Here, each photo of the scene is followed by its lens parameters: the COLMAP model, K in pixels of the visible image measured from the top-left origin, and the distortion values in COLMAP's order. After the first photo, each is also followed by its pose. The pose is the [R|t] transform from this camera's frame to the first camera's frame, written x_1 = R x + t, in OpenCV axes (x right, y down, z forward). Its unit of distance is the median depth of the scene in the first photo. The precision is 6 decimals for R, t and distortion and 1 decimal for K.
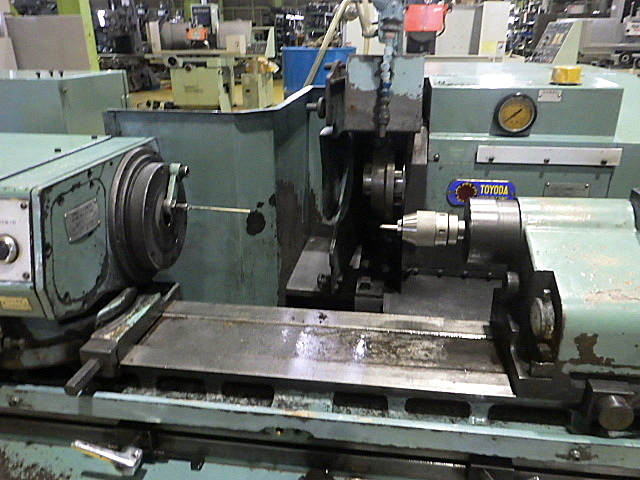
lens RADIAL K [[523.1, 0, 319.5], [0, 523.1, 242.4], [0, 0, 1]] dist [-0.002987, -0.003724]
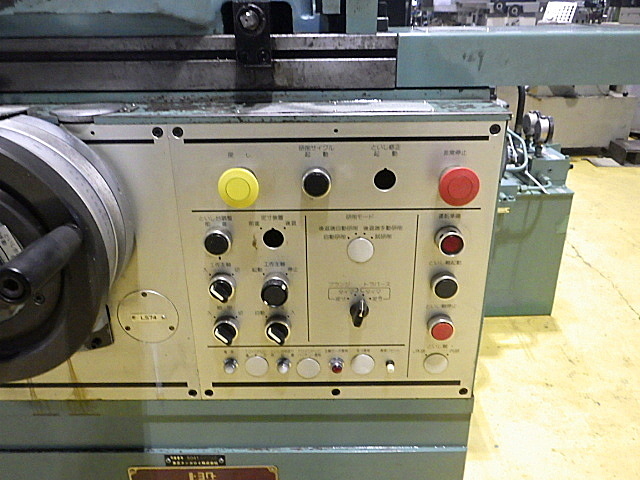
lens RADIAL K [[523.1, 0, 324.3], [0, 523.1, 242.6], [0, 0, 1]] dist [-0.002987, -0.003724]
pose [[0.988818, -0.054155, 0.138946, 0.684159], [0.050532, 0.998287, 0.029479, 0.620921], [-0.140305, -0.022128, 0.989861, 0.120550]]
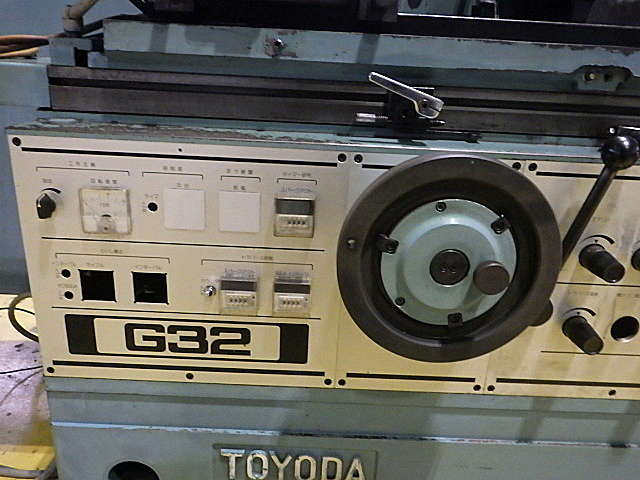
lens RADIAL K [[523.1, 0, 320.7], [0, 523.1, 228.7], [0, 0, 1]] dist [-0.002987, -0.003724]
pose [[0.987198, 0.005995, 0.159387, -0.604318], [0.000428, 0.999190, -0.040228, 0.584800], [-0.159499, 0.039781, 0.986396, 0.167843]]
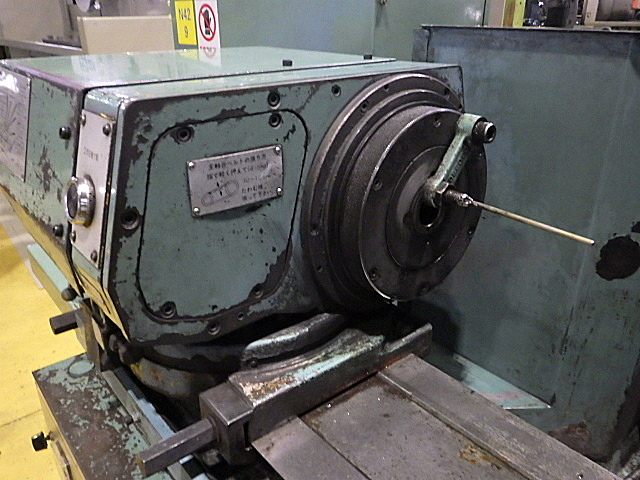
lens RADIAL K [[523.1, 0, 321.0], [0, 523.1, 241.0], [0, 0, 1]] dist [-0.002987, -0.003724]
pose [[0.741209, 0.271827, -0.613774, -0.038488], [-0.248691, 0.960477, 0.125048, -0.062544], [0.623507, 0.059953, 0.779515, 0.559630]]
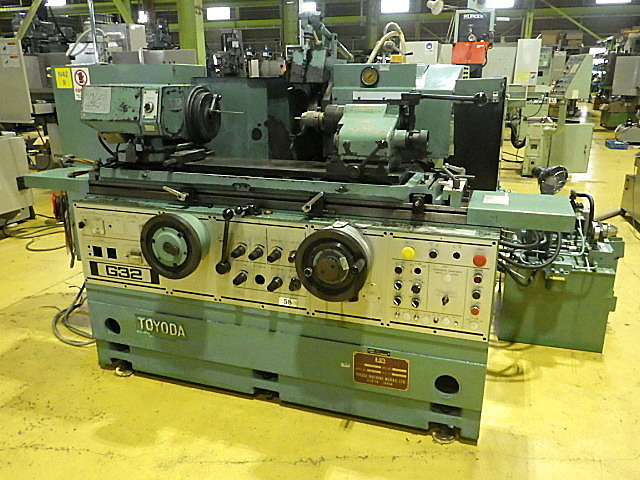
lens RADIAL K [[523.1, 0, 317.7], [0, 523.1, 246.1], [0, 0, 1]] dist [-0.002987, -0.003724]
pose [[0.982073, 0.063647, -0.177433, 0.686680], [-0.075421, 0.995320, -0.060412, 0.688973], [0.172757, 0.072711, 0.982277, -1.271944]]
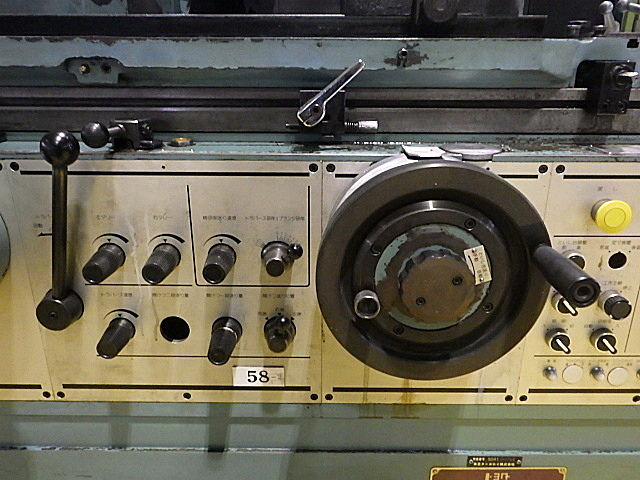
lens RADIAL K [[523.1, 0, 323.9], [0, 523.1, 248.9], [0, 0, 1]] dist [-0.002987, -0.003724]
pose [[0.990259, -0.035043, 0.134755, 0.167524], [0.038671, 0.998954, -0.024398, 0.616741], [-0.133759, 0.029371, 0.990579, 0.080861]]
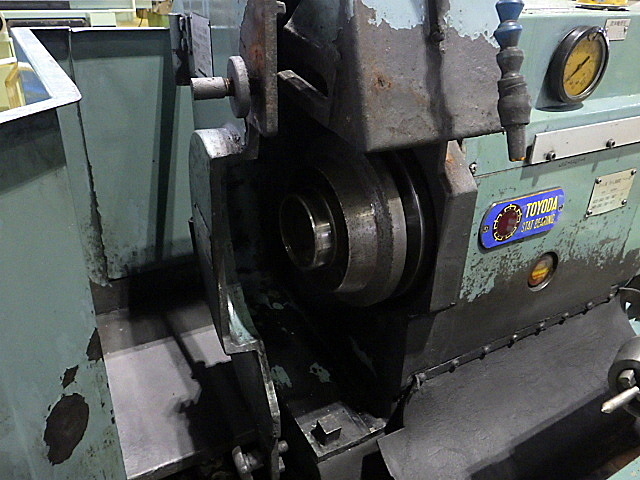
lens RADIAL K [[523.1, 0, 320.0], [0, 523.1, 245.0], [0, 0, 1]] dist [-0.002987, -0.003724]
pose [[0.774706, -0.267463, 0.572969, -0.219990], [0.208854, 0.963516, 0.167381, -0.248018], [-0.596833, -0.010004, 0.802303, 0.841196]]
